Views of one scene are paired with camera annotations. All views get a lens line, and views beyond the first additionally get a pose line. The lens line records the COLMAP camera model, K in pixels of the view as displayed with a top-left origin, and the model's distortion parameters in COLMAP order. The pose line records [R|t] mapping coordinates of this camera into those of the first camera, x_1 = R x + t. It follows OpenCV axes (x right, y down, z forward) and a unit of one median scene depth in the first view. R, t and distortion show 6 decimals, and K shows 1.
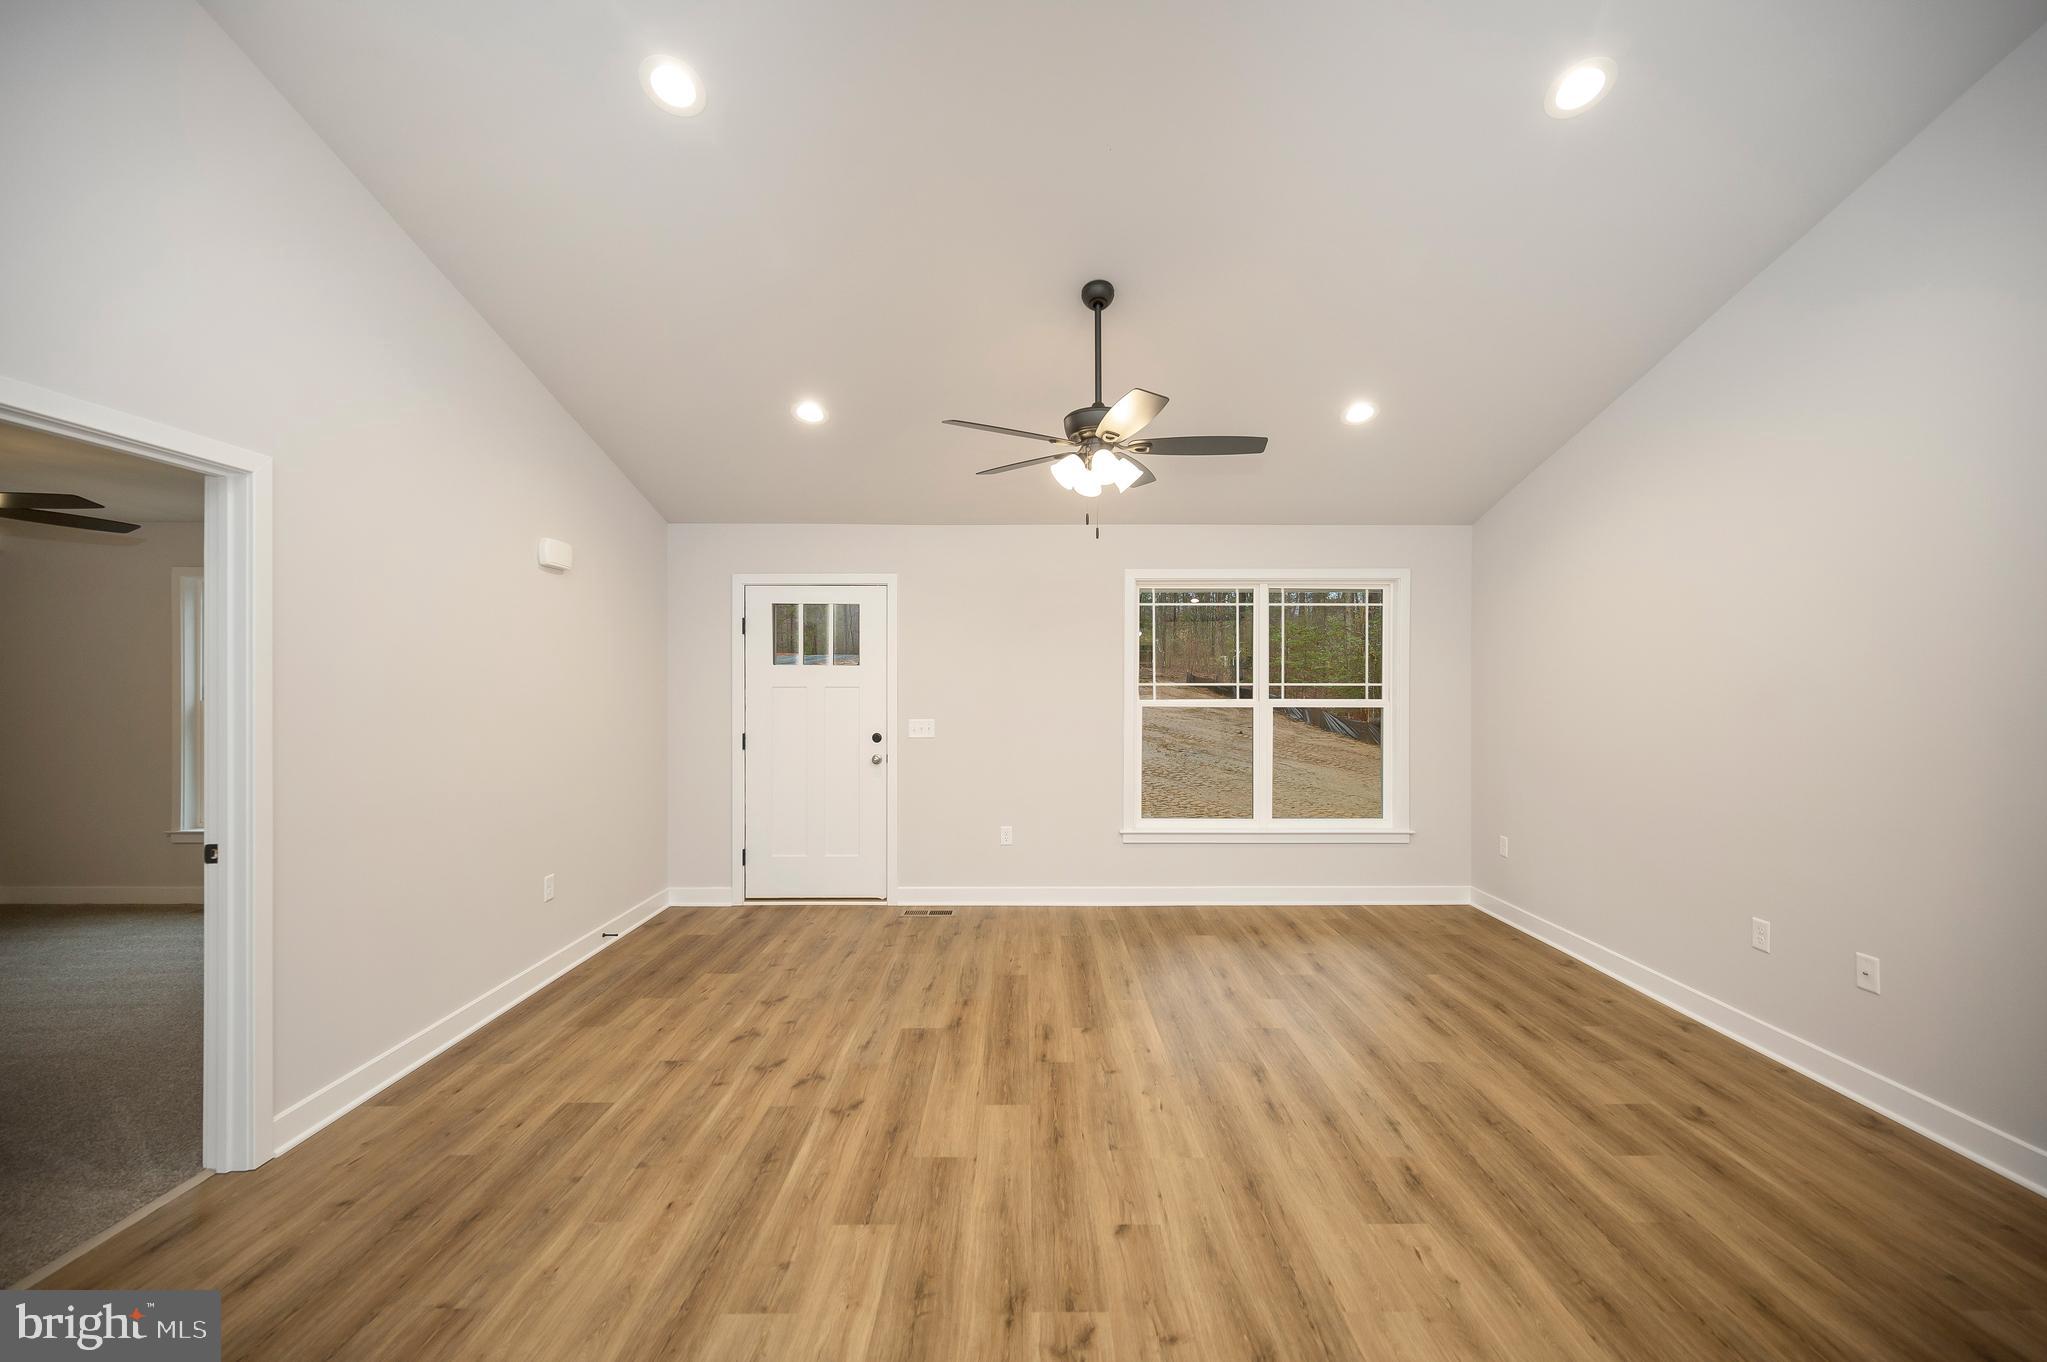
lens RADIAL K [[806.5, 0, 1021.0], [0, 806.5, 678.1], [0, 0, 1]] dist [-0.007038, -0.000160]
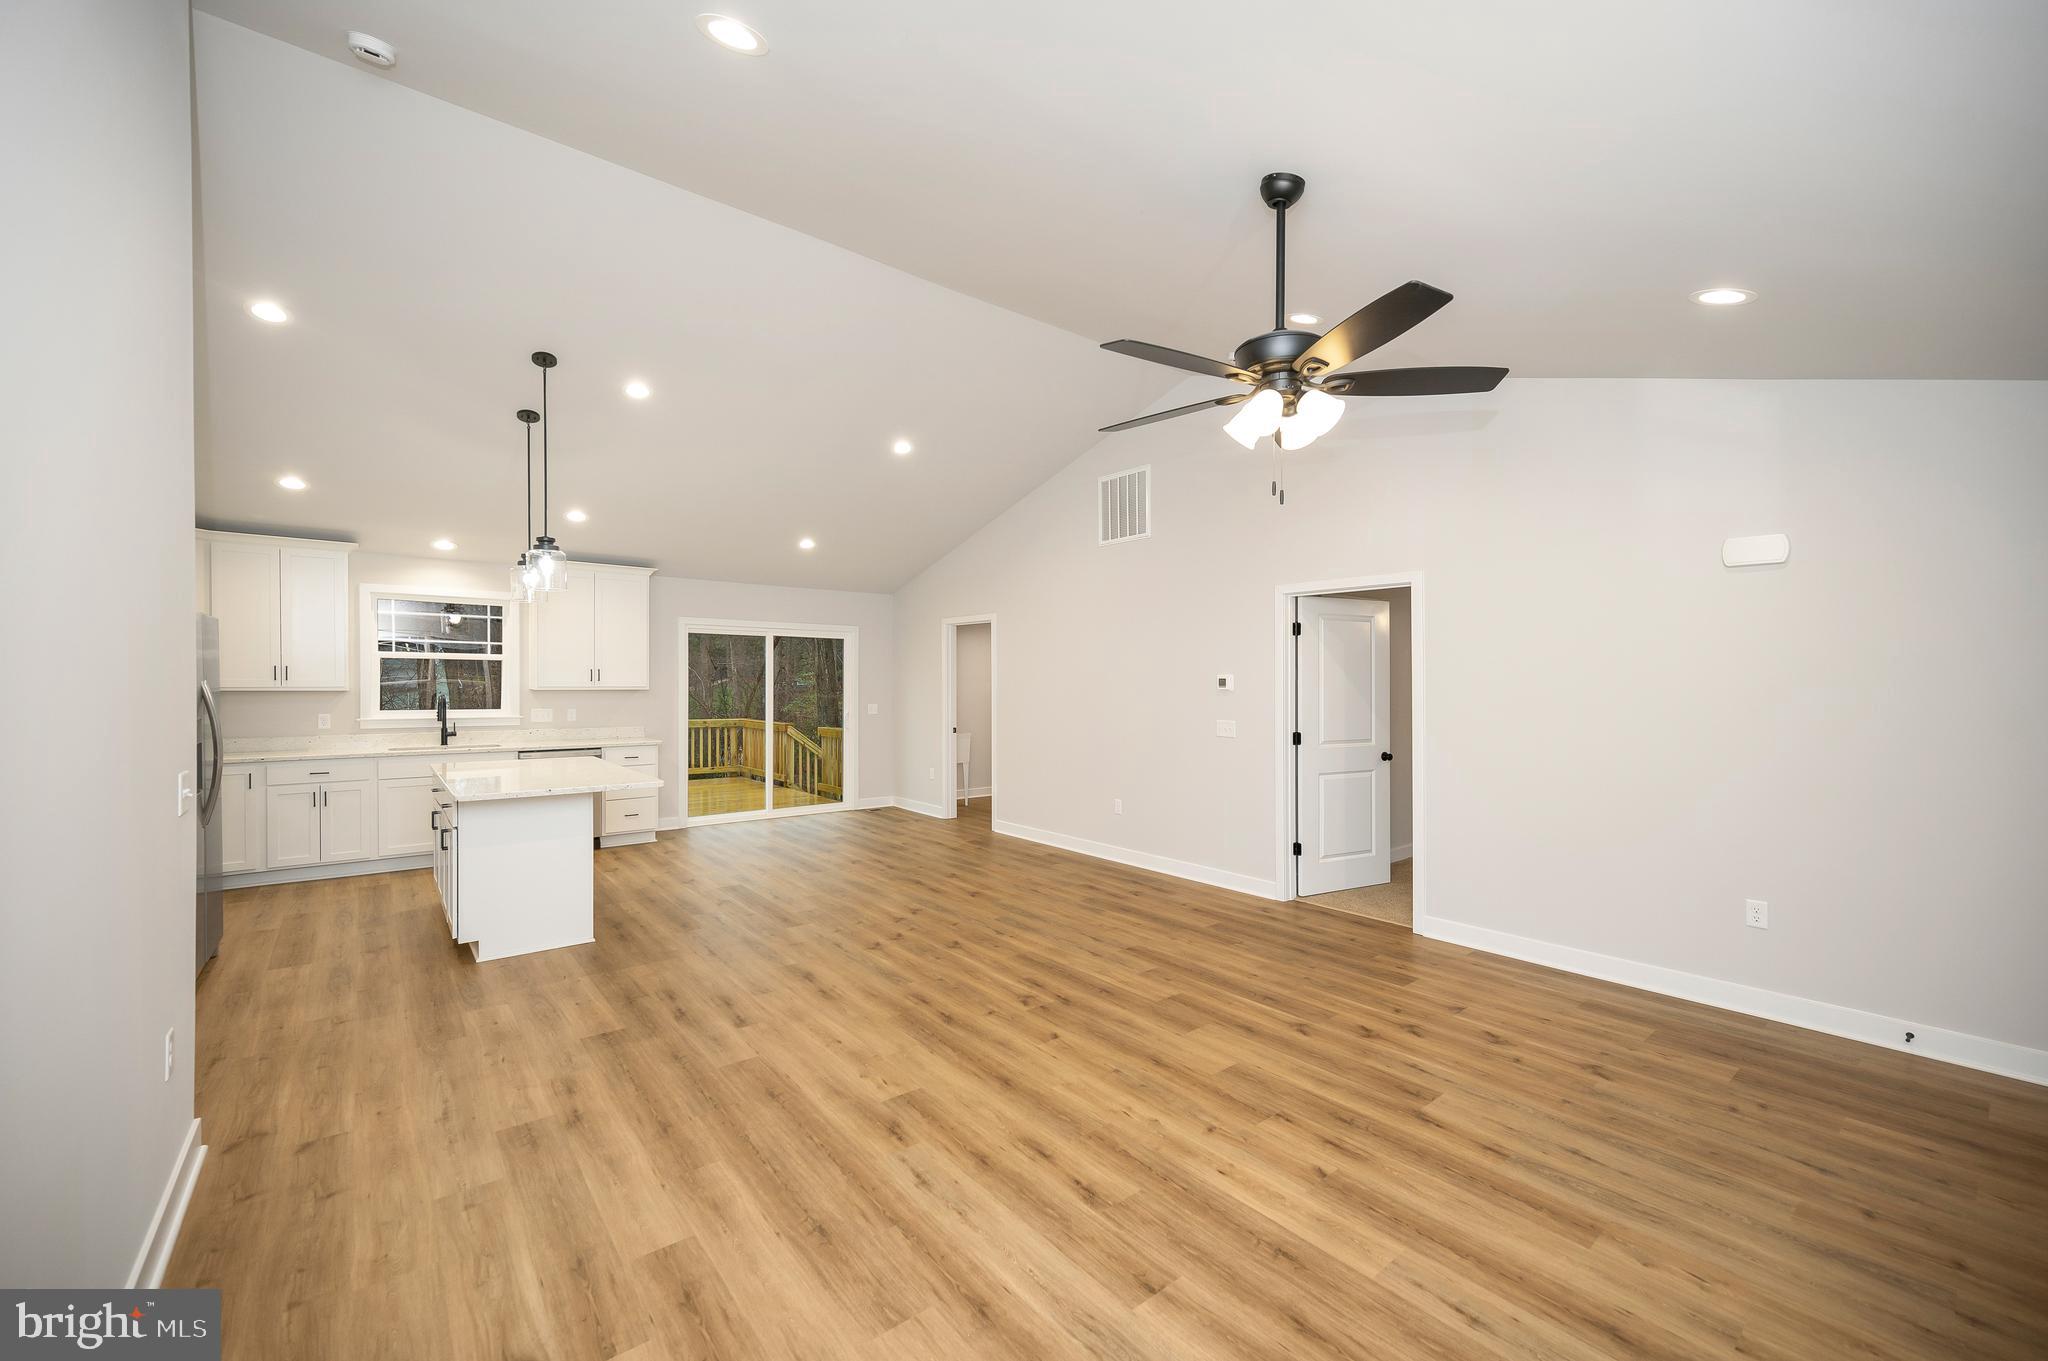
lens RADIAL K [[806.9, 0, 1021.5], [0, 806.9, 677.6], [0, 0, 1]] dist [-0.007038, -0.000160]
pose [[-0.779542, -0.003432, -0.626341, 0.902801], [-0.000354, 0.999987, -0.005039, -0.001377], [0.626350, -0.003706, -0.779533, 1.699932]]
